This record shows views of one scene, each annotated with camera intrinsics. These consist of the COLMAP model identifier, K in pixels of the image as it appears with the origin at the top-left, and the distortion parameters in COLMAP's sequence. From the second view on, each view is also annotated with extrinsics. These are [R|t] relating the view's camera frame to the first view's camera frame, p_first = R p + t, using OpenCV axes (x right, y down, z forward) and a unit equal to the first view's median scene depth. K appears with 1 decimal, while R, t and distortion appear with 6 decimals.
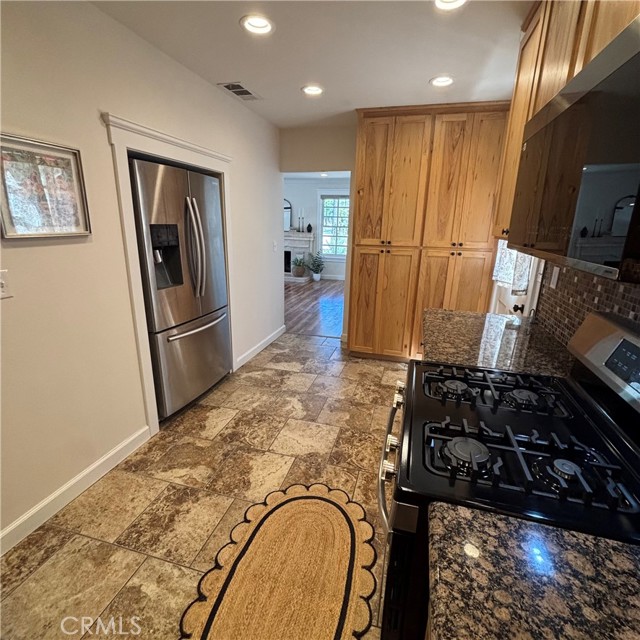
lens RADIAL K [[342.3, 0, 323.0], [0, 342.3, 320.0], [0, 0, 1]] dist [0.002231, -0.000675]
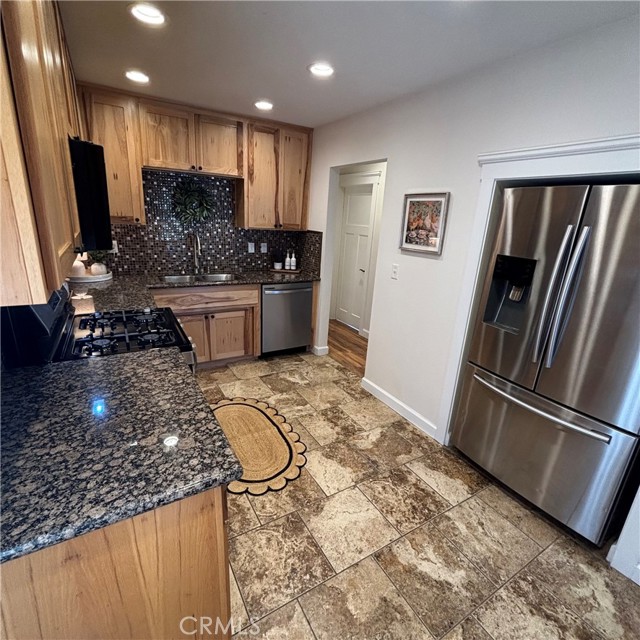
lens RADIAL K [[342.3, 0, 323.0], [0, 342.3, 320.0], [0, 0, 1]] dist [0.002231, -0.000675]
pose [[-0.685703, 0.147663, -0.712747, 0.468612], [-0.273699, 0.855037, 0.440456, -0.367820], [0.674463, 0.497100, -0.545886, 1.152608]]
